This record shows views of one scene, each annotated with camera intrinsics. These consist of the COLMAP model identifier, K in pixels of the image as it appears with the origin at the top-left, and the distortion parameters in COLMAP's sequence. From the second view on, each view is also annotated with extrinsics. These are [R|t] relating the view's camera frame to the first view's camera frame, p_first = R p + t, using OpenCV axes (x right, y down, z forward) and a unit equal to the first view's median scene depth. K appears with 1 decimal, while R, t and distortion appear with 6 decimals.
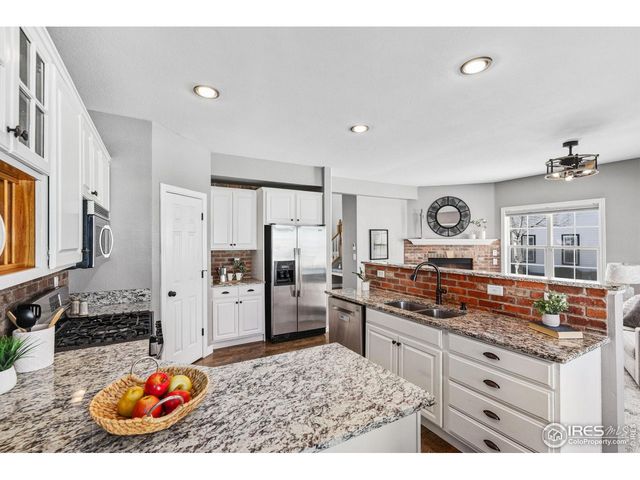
lens RADIAL K [[287.8, 0, 319.2], [0, 287.8, 238.0], [0, 0, 1]] dist [-0.003103, -0.000131]
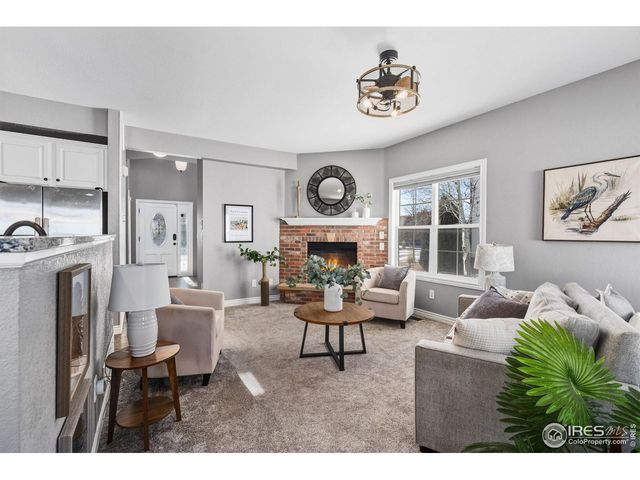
lens RADIAL K [[287.8, 0, 323.4], [0, 287.8, 237.6], [0, 0, 1]] dist [-0.003103, -0.000131]
pose [[0.999275, 0.008096, 0.037209, 0.405659], [-0.008845, 0.999761, 0.019998, 0.041783], [-0.037038, -0.020312, 0.999107, 0.196171]]
